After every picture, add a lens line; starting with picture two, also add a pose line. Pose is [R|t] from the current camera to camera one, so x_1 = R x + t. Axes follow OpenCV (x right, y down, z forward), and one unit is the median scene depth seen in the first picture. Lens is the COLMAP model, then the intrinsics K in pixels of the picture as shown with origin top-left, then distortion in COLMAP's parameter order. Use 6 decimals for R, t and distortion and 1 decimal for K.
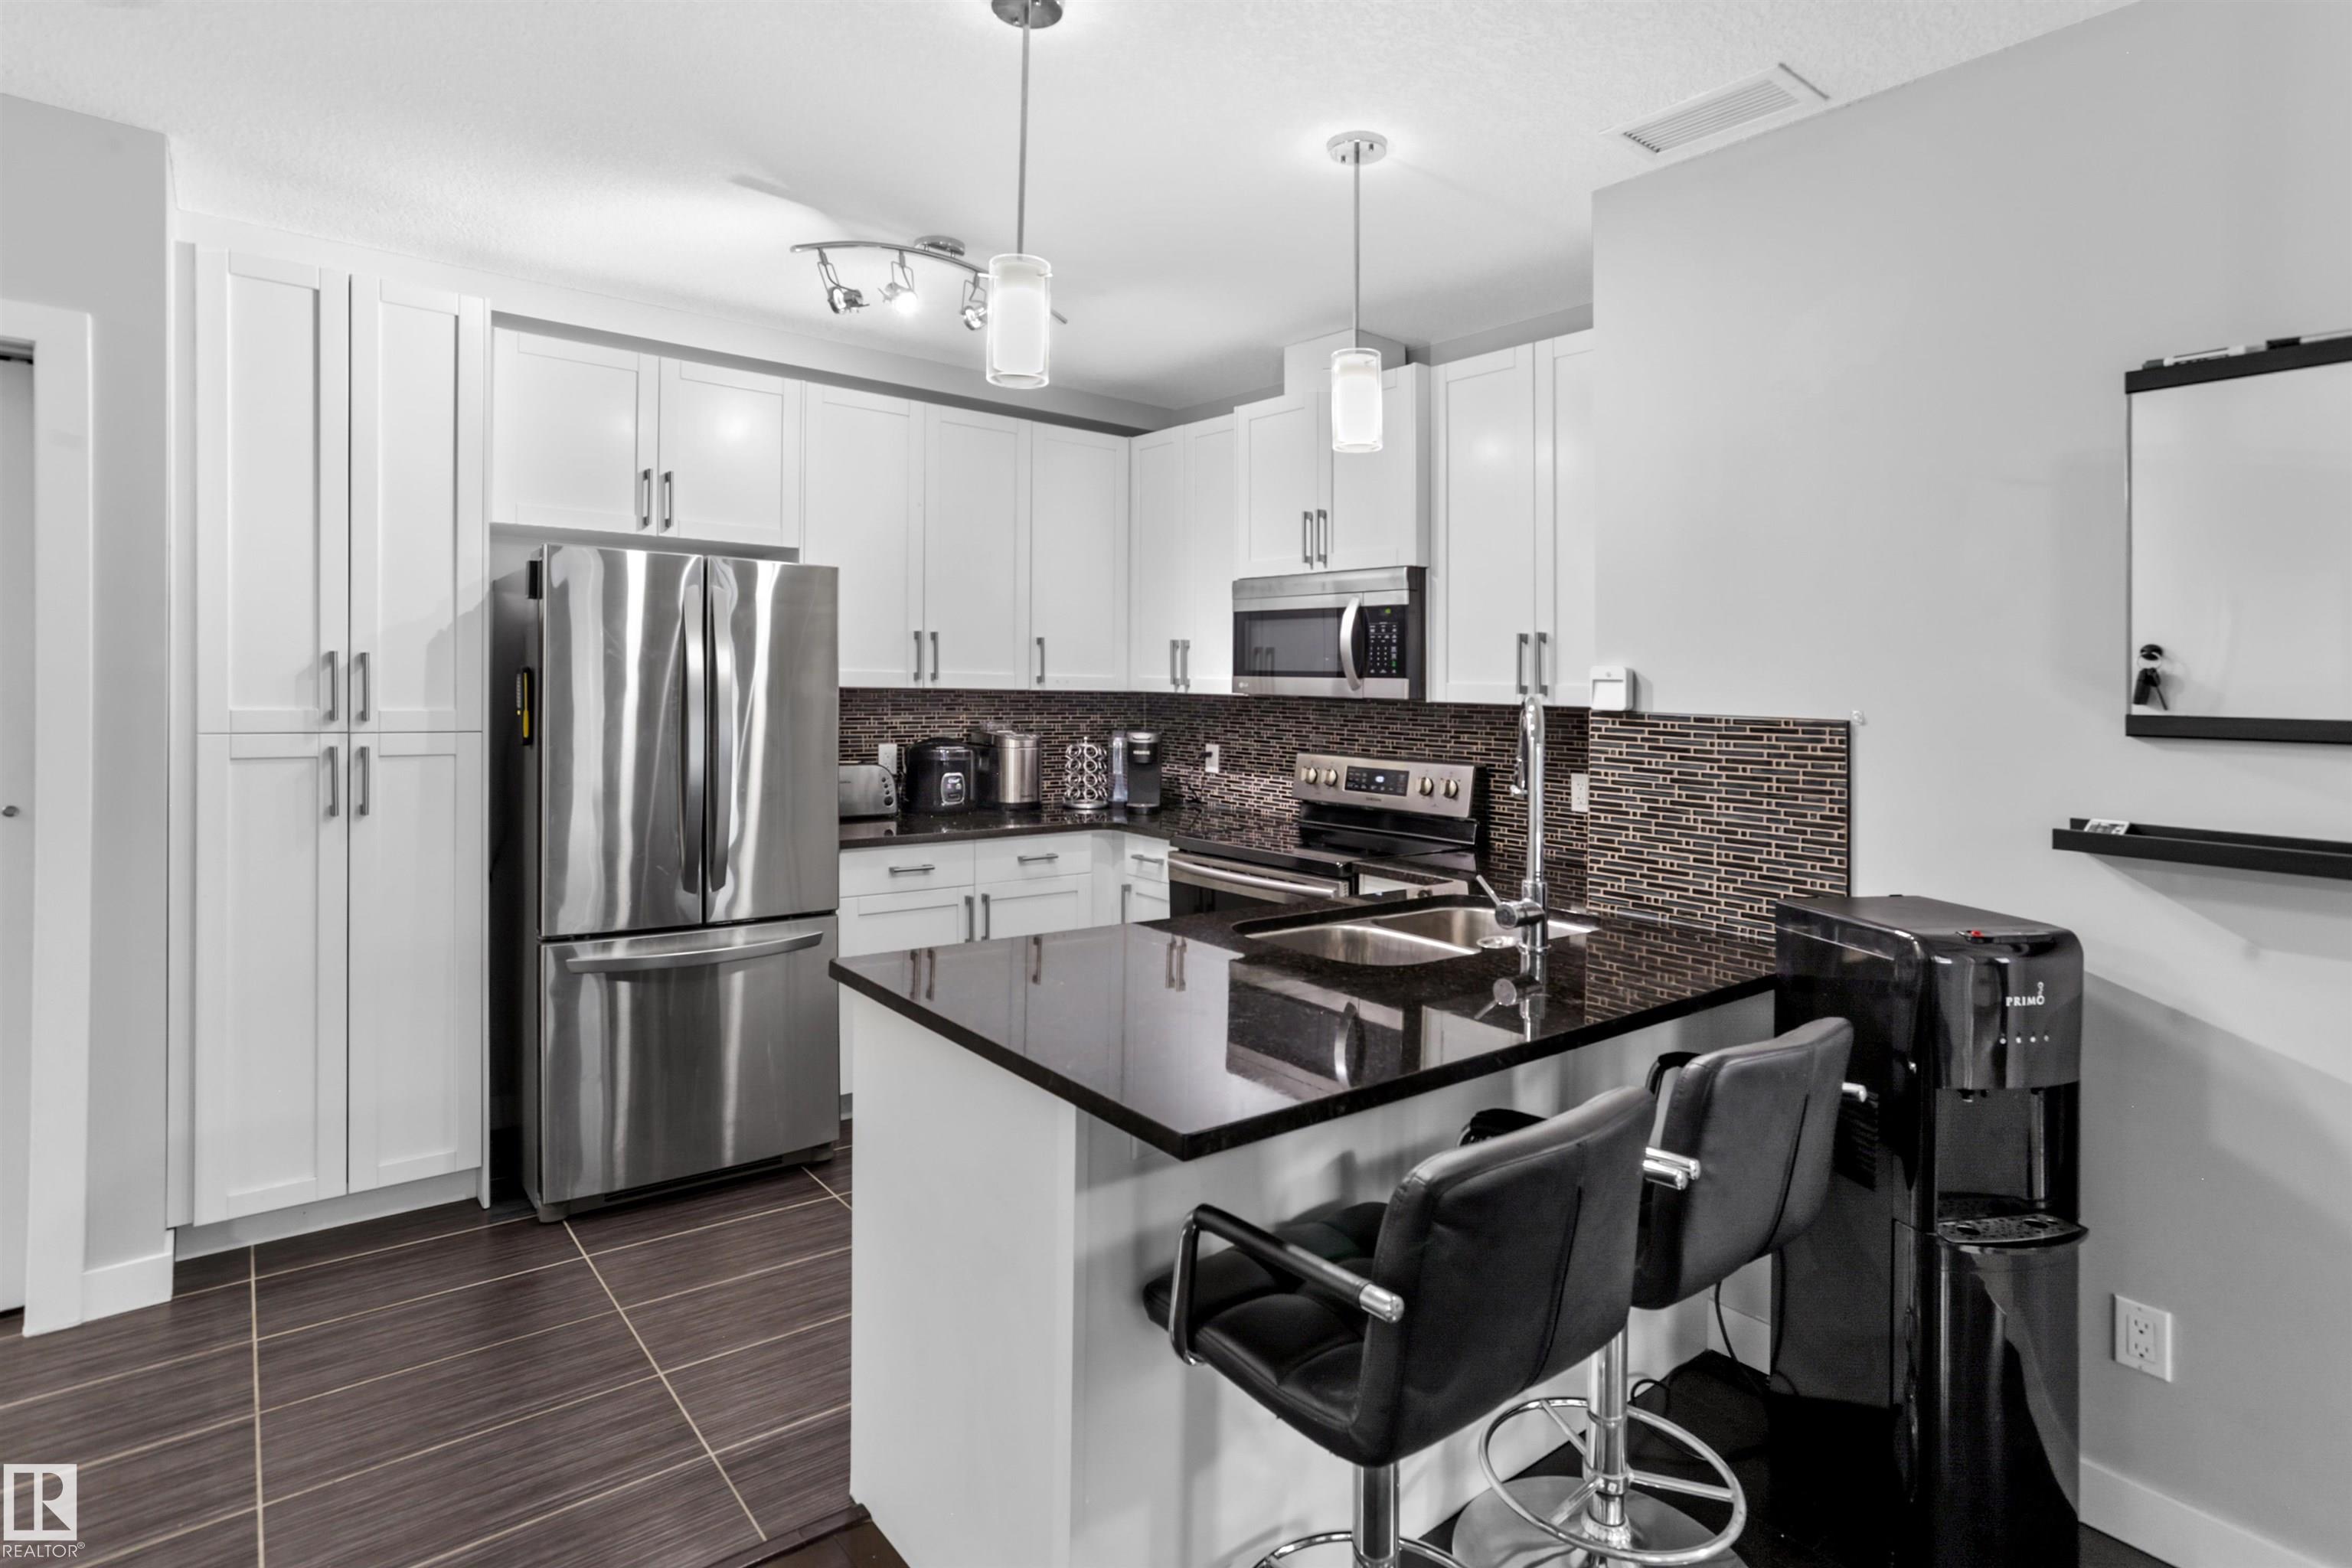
lens RADIAL K [[1197.5, 0, 1218.8], [0, 1197.5, 674.9], [0, 0, 1]] dist [-0.021873, 0.017436]
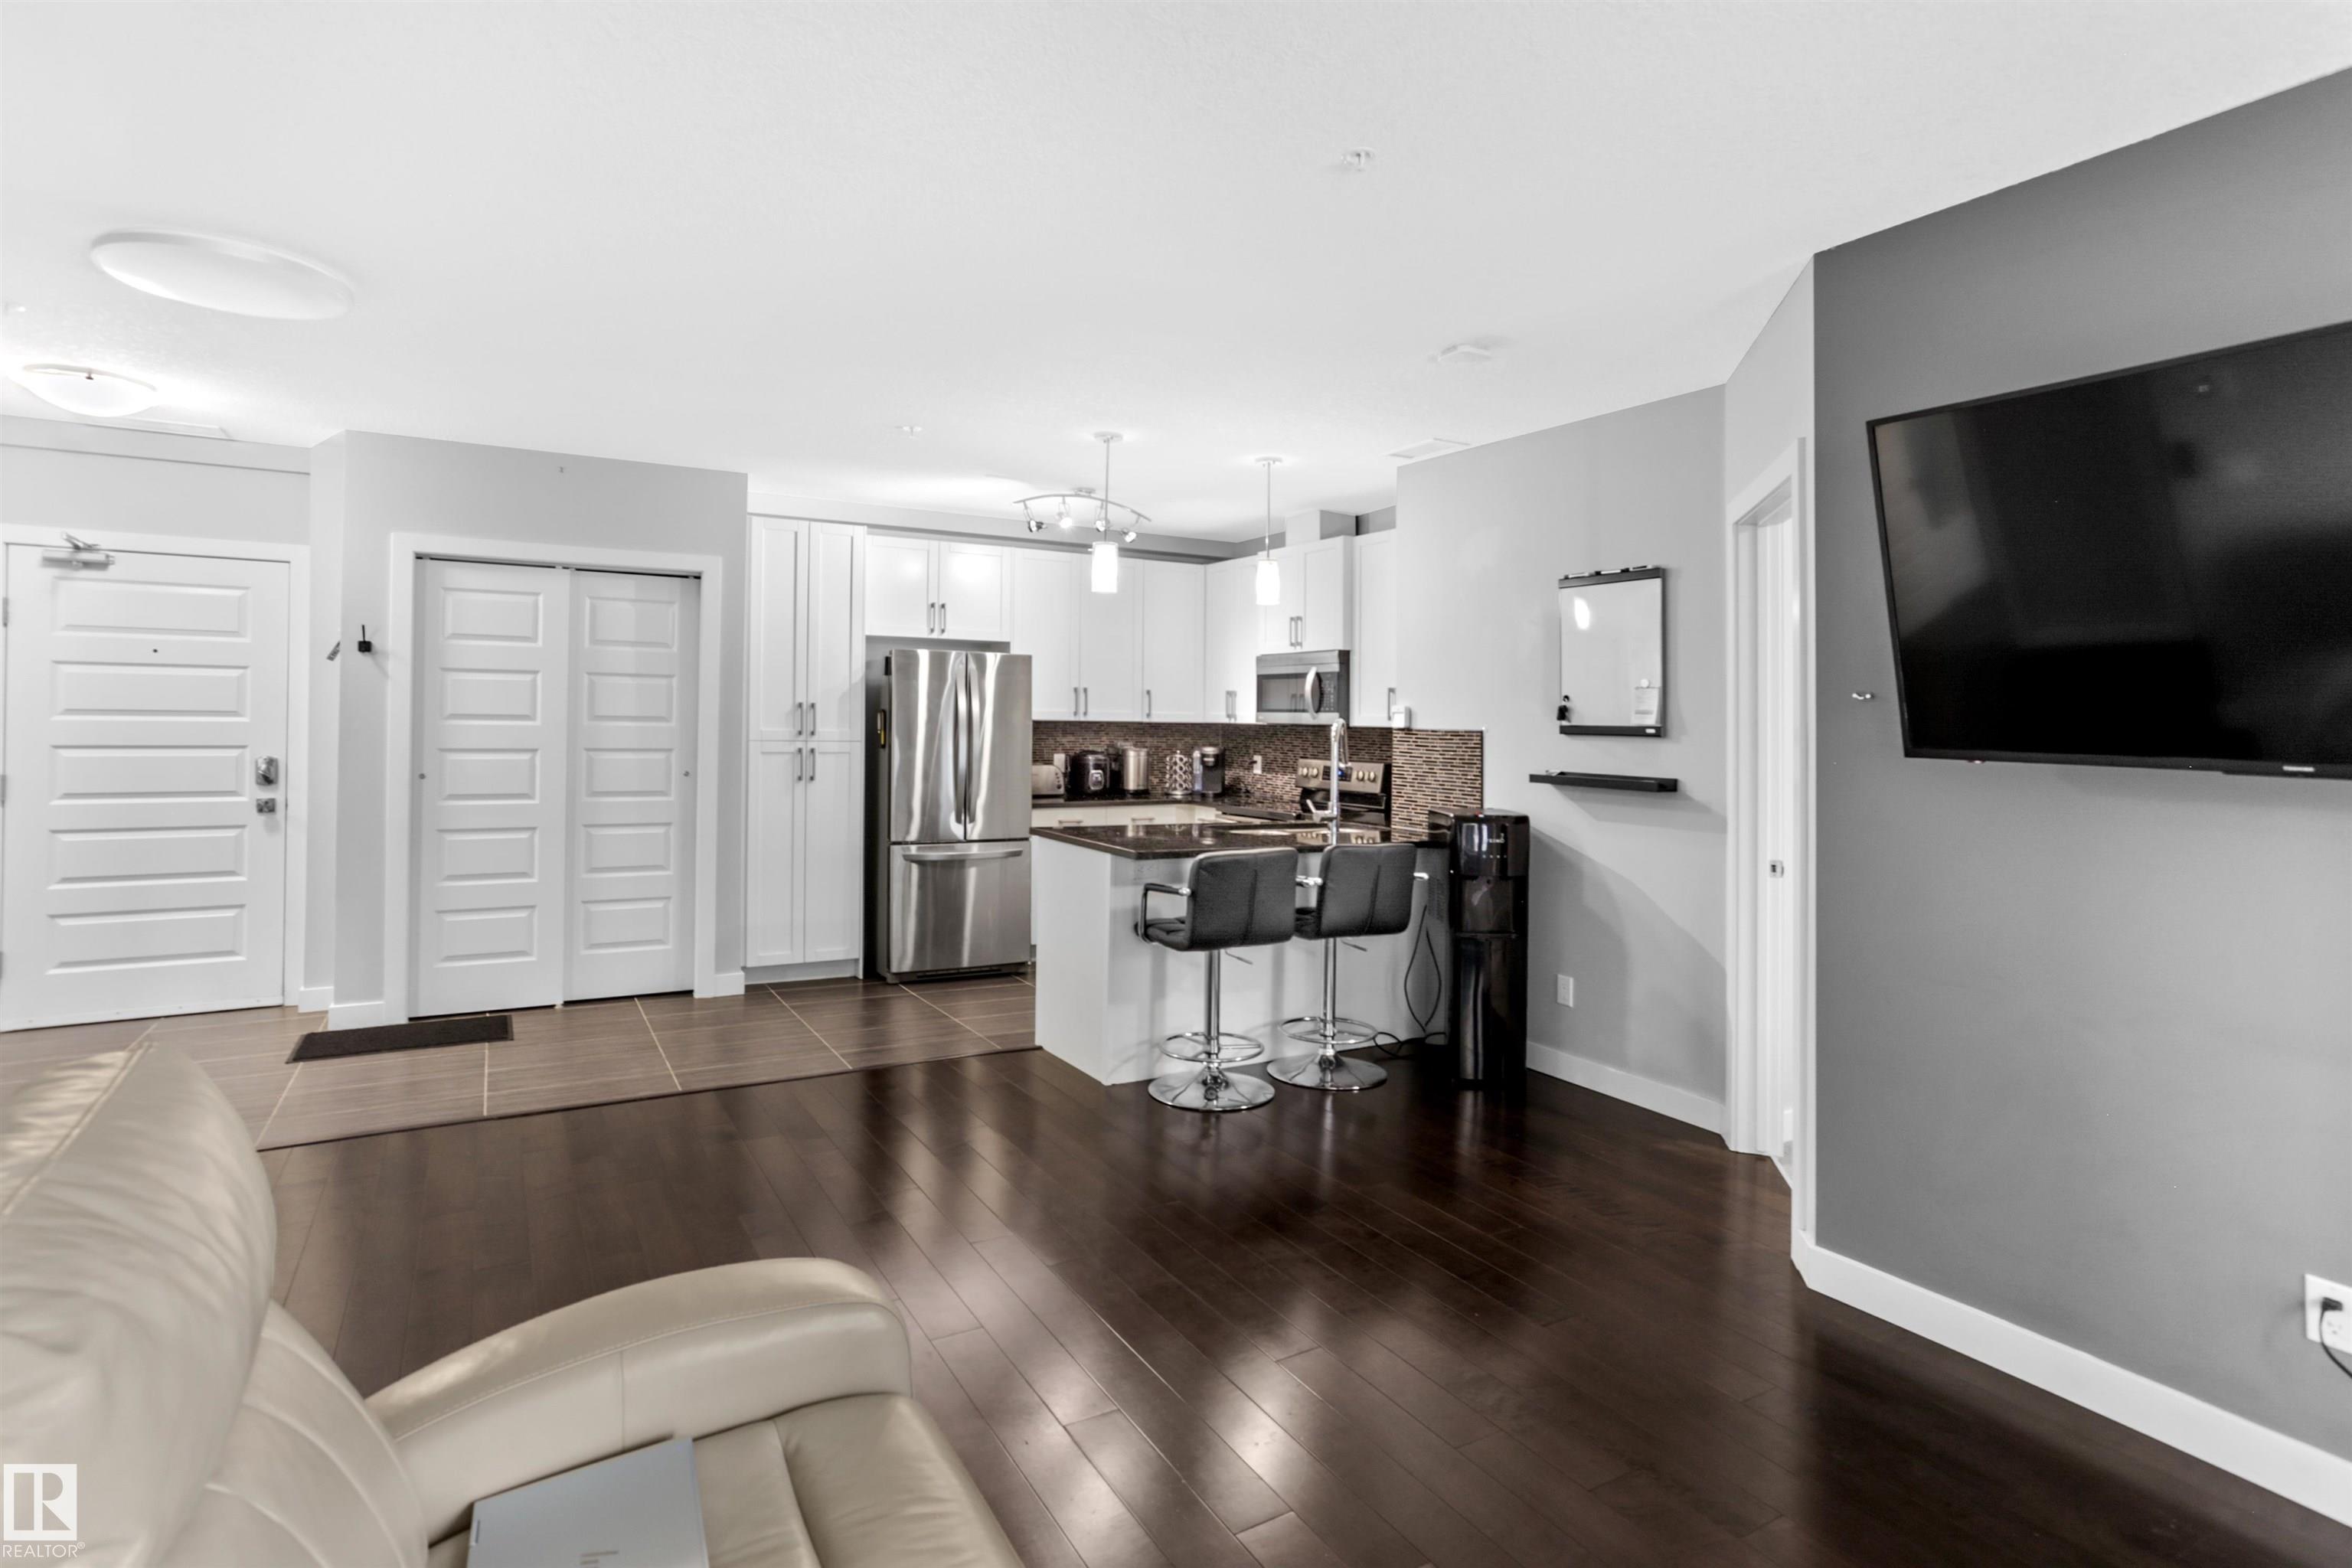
lens RADIAL K [[1197.5, 0, 1186.7], [0, 1197.5, 652.9], [0, 0, 1]] dist [-0.021873, 0.017436]
pose [[0.984482, -0.014201, -0.174911, 0.285167], [0.005137, 0.998625, -0.052163, 0.006393], [0.175411, 0.050455, 0.983202, -0.919011]]
